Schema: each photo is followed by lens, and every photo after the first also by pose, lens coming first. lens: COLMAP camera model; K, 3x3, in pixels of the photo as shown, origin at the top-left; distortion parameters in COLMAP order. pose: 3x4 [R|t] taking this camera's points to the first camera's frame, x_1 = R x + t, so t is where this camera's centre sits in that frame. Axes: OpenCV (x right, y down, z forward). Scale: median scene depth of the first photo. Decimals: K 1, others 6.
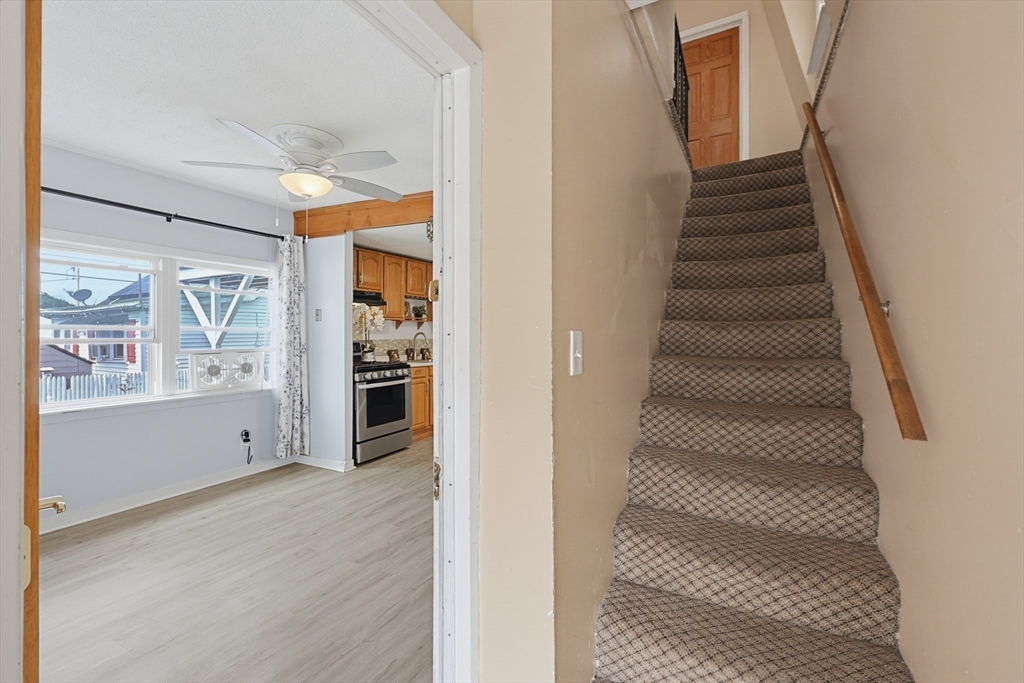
lens RADIAL K [[445.1, 0, 512.0], [0, 445.1, 341.5], [0, 0, 1]] dist [0.000036, -0.000013]
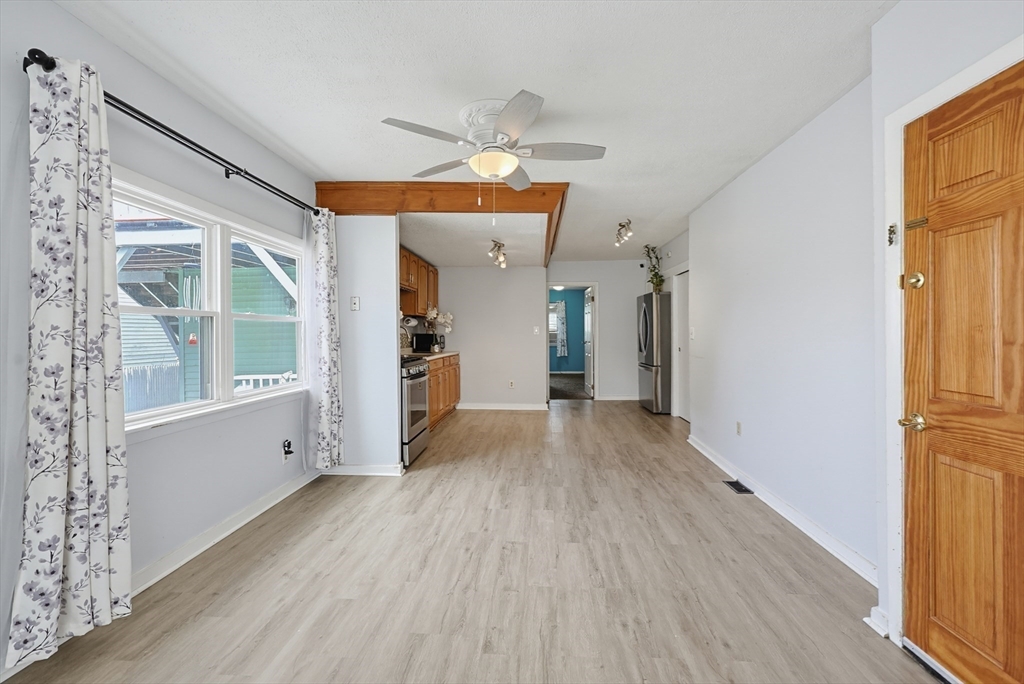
lens RADIAL K [[445.1, 0, 512.0], [0, 445.1, 342.0], [0, 0, 1]] dist [0.000036, -0.000013]
pose [[0.911551, -0.009561, 0.411075, -0.542037], [0.010532, 0.999945, -0.000098, 0.021286], [-0.411052, 0.004419, 0.911601, 0.074617]]
